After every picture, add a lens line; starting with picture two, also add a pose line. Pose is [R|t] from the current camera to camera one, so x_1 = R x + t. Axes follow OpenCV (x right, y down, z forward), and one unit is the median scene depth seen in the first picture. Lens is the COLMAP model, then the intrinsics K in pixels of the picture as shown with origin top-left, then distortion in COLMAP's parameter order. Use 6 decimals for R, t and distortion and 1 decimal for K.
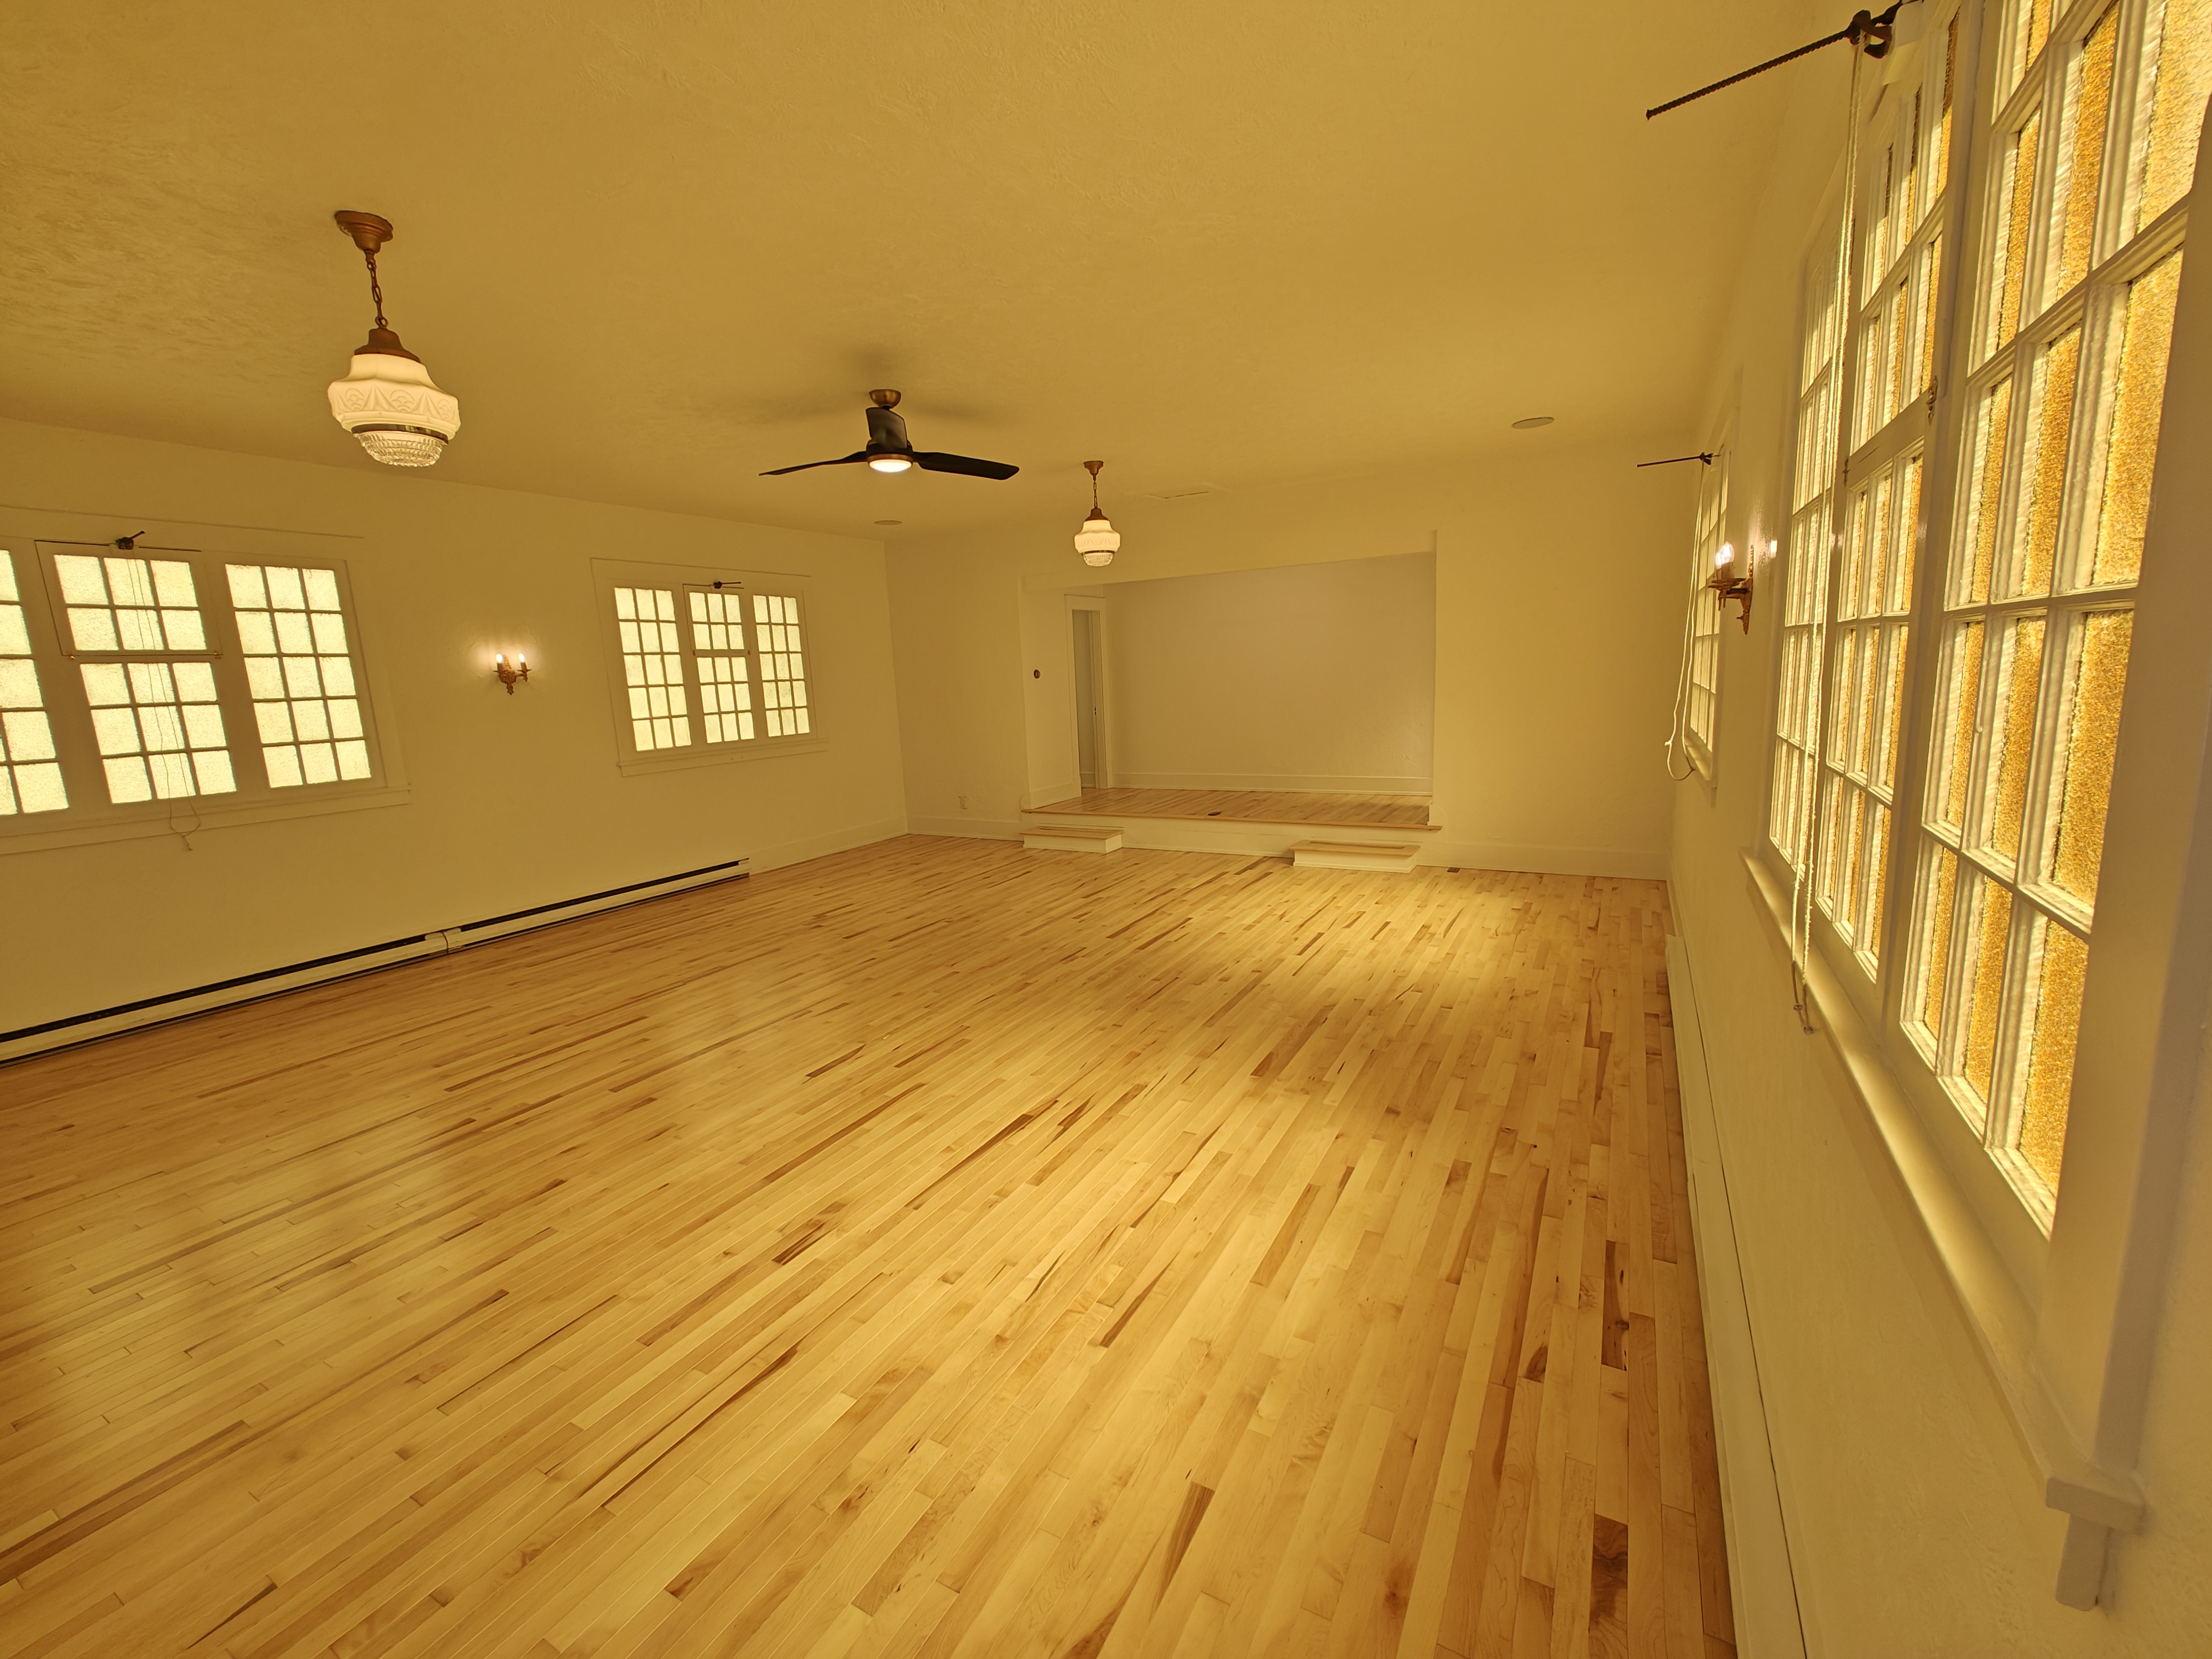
lens RADIAL K [[905.6, 0, 1103.0], [0, 905.6, 823.3], [0, 0, 1]] dist [0.000388, 0.000132]
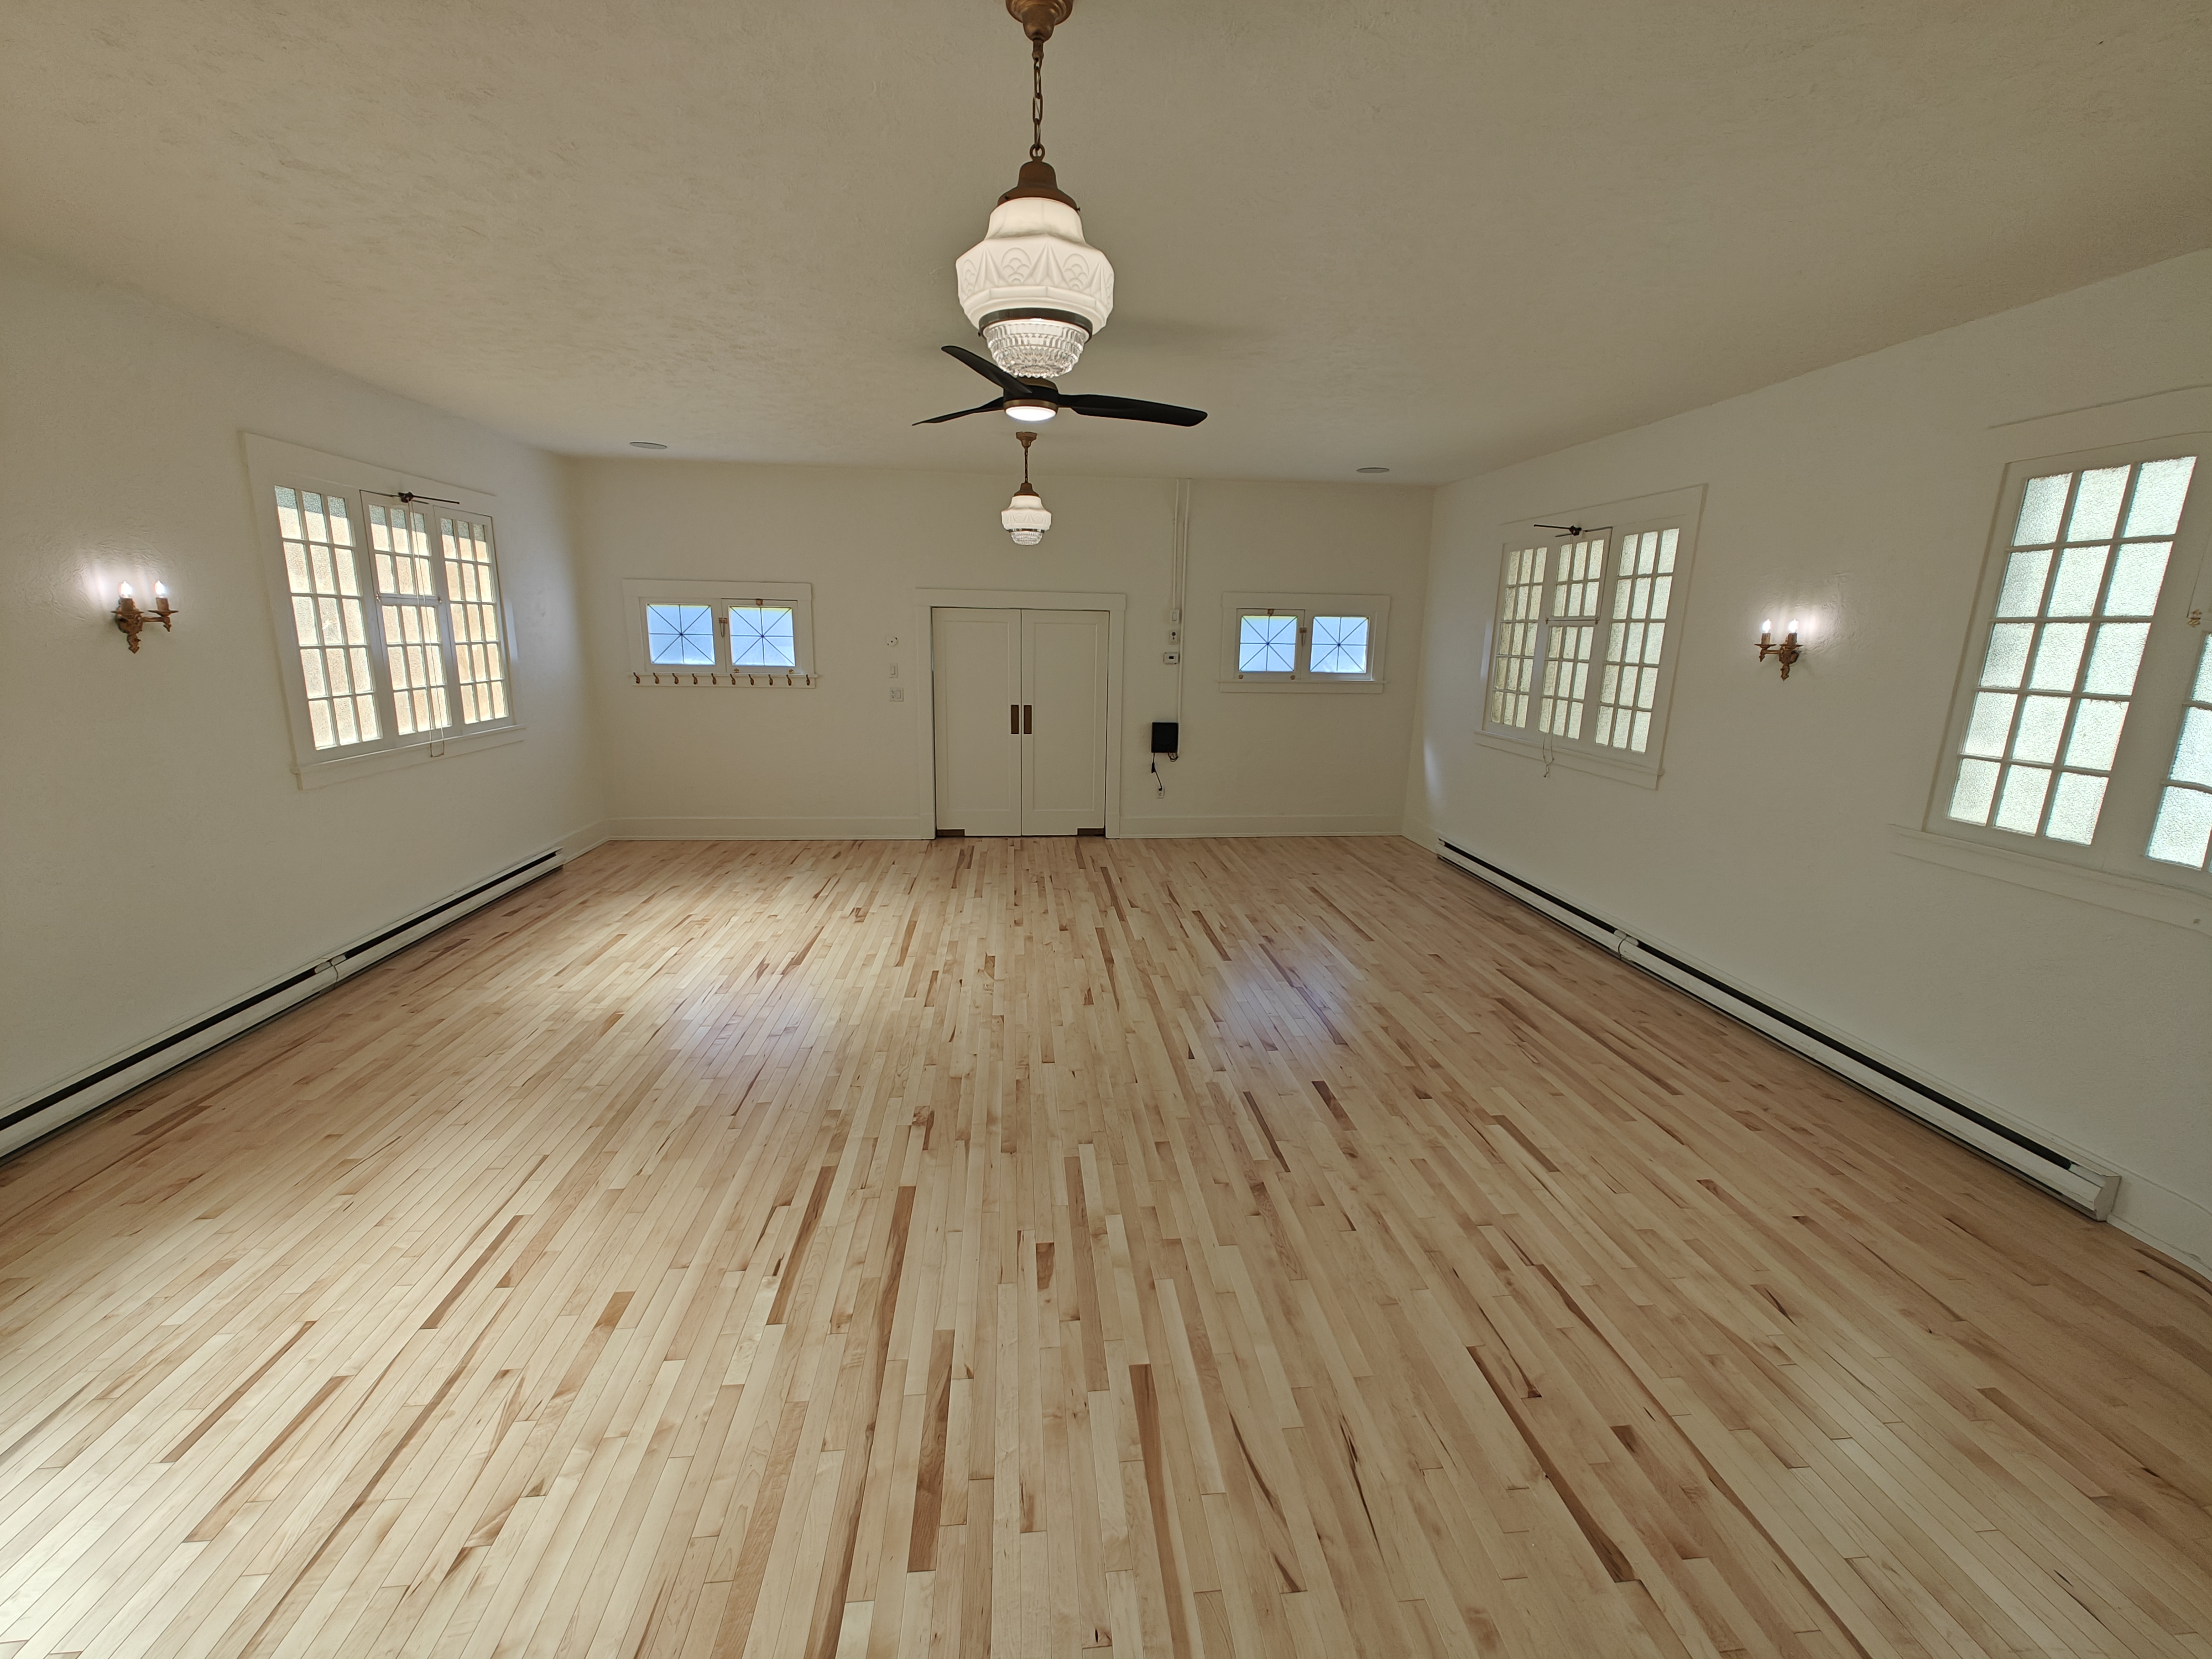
lens RADIAL K [[905.6, 0, 1103.0], [0, 905.6, 823.3], [0, 0, 1]] dist [0.000388, 0.000132]
pose [[-0.812954, 0.150910, -0.562433, 0.263763], [-0.080872, 0.927220, 0.365682, -0.404705], [0.576684, 0.342768, -0.741583, 2.016861]]
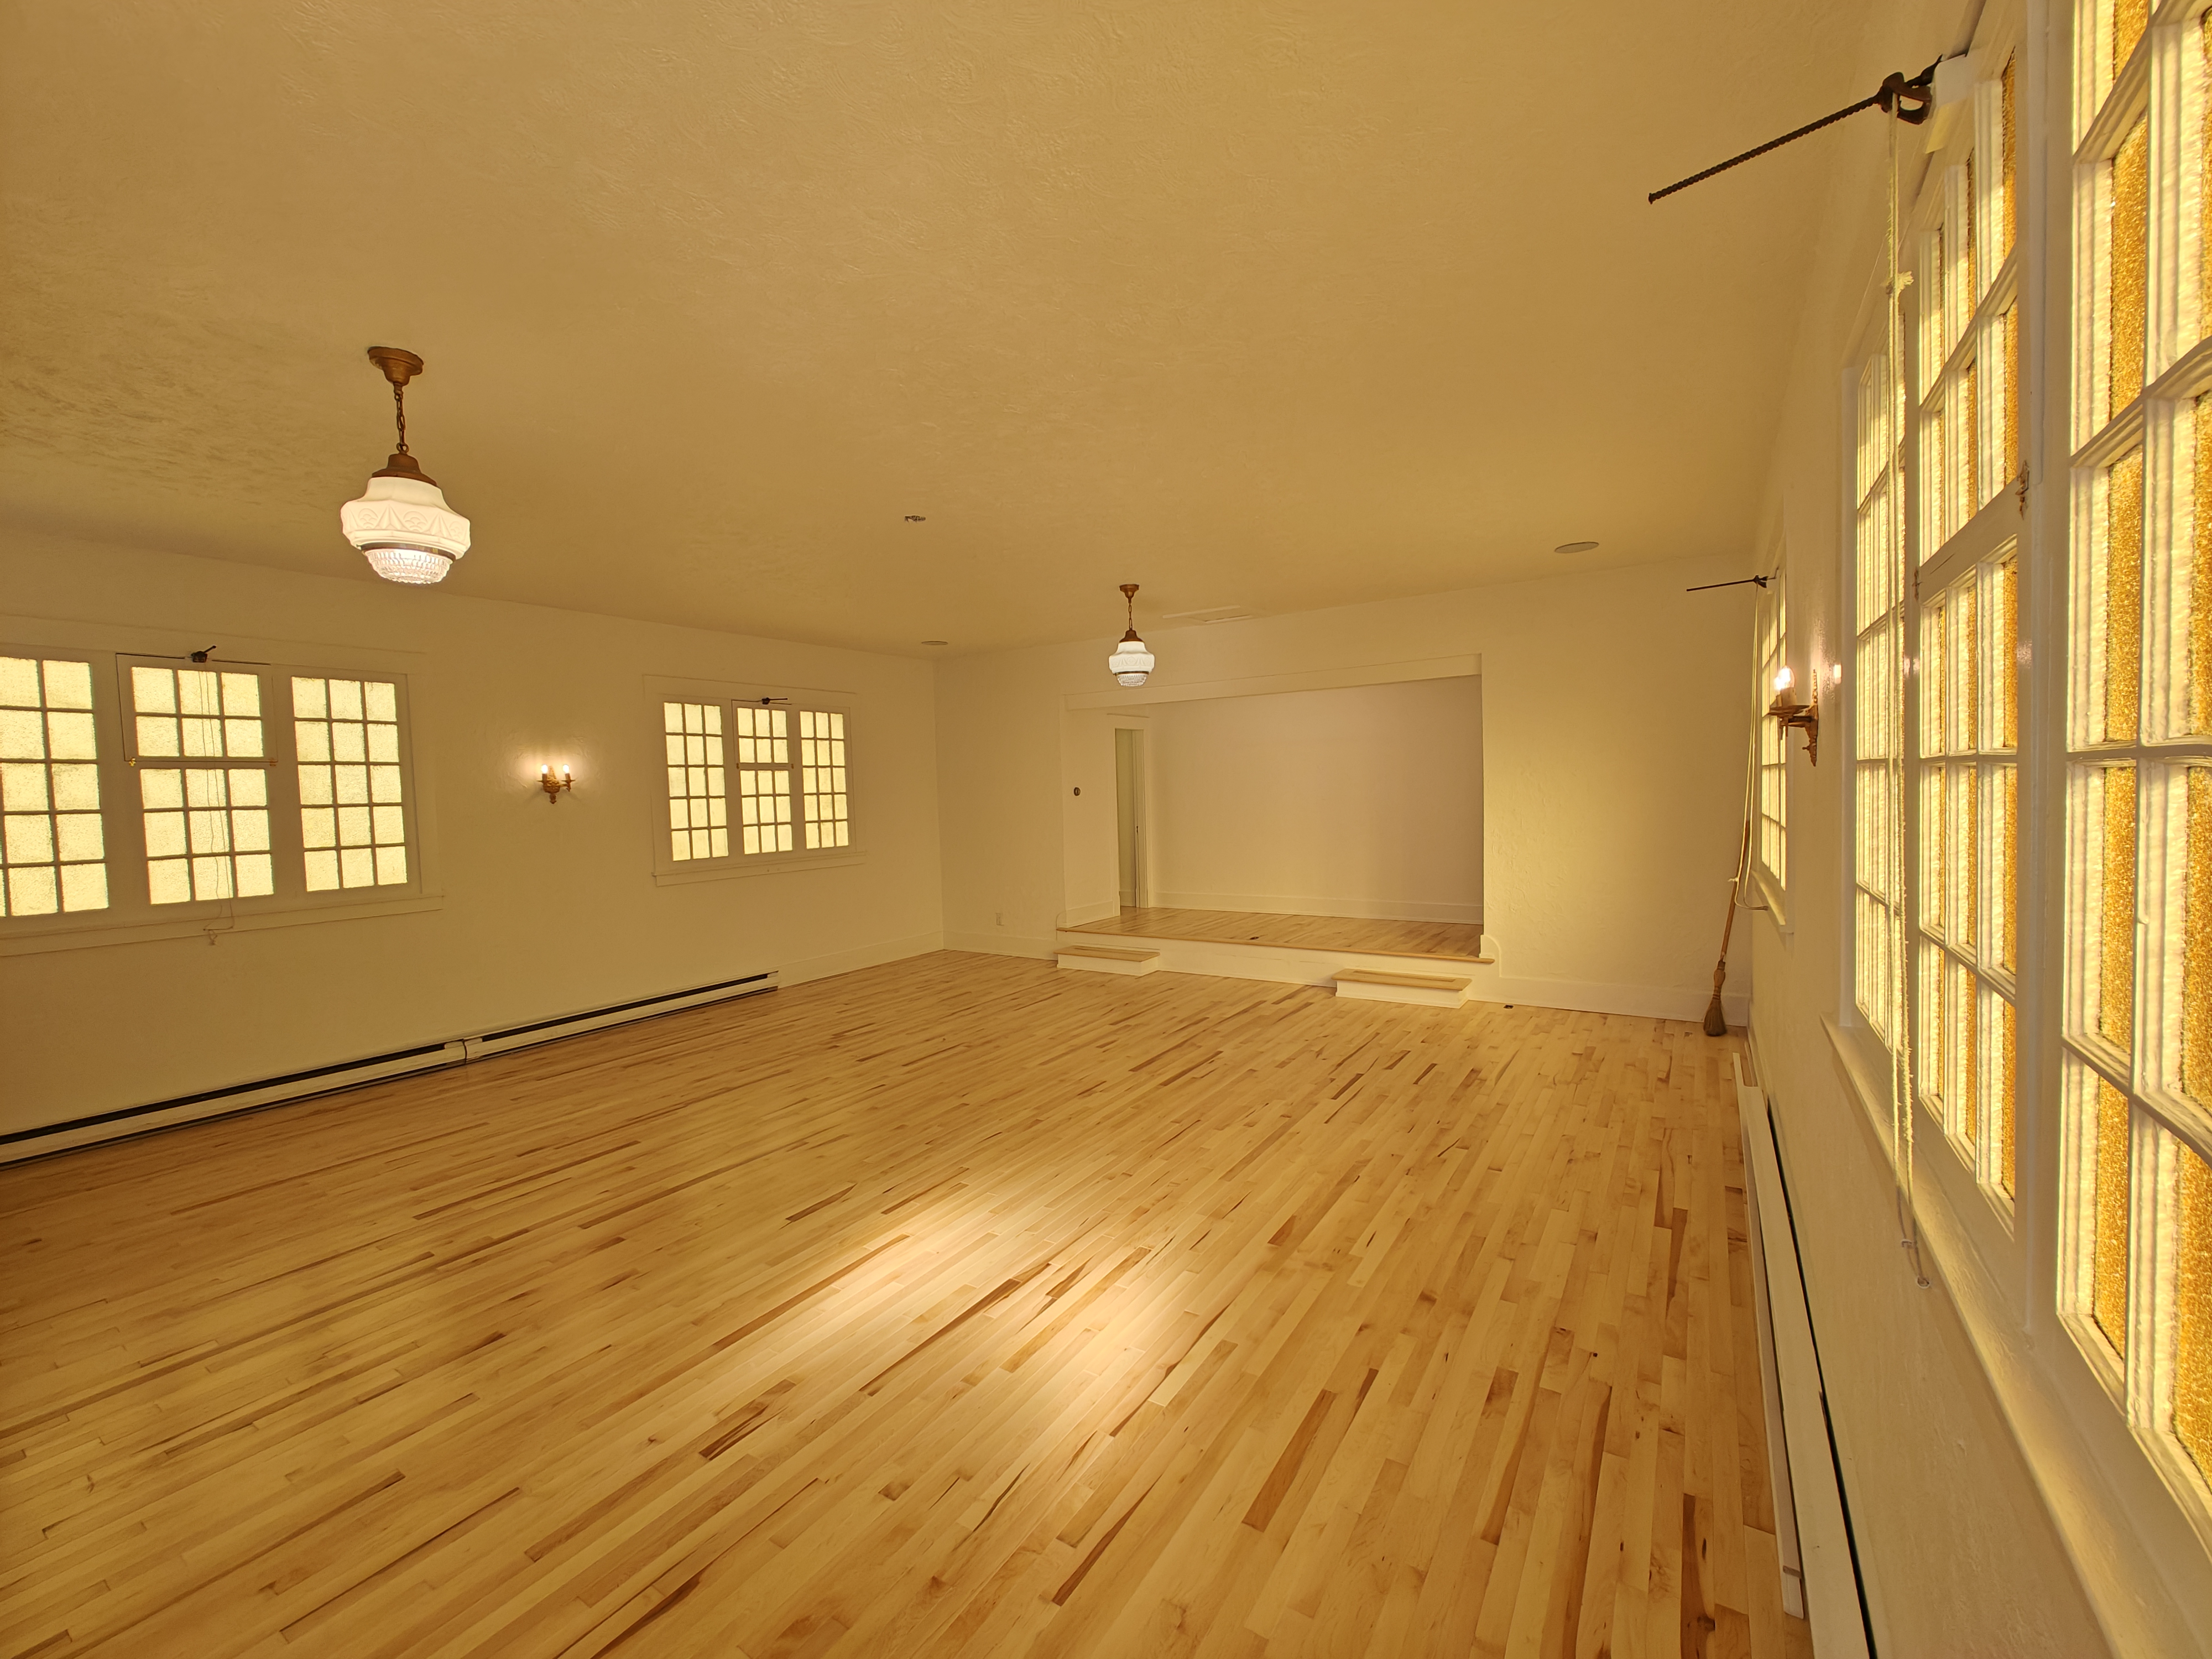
lens RADIAL K [[901.1, 0, 1106.0], [0, 901.1, 829.5], [0, 0, 1]] dist [0.000479, 0.000452]
pose [[0.997919, 0.018852, -0.061667, 0.047735], [-0.026047, 0.992669, -0.118028, -0.016441], [0.058989, 0.119388, 0.991094, 0.058014]]
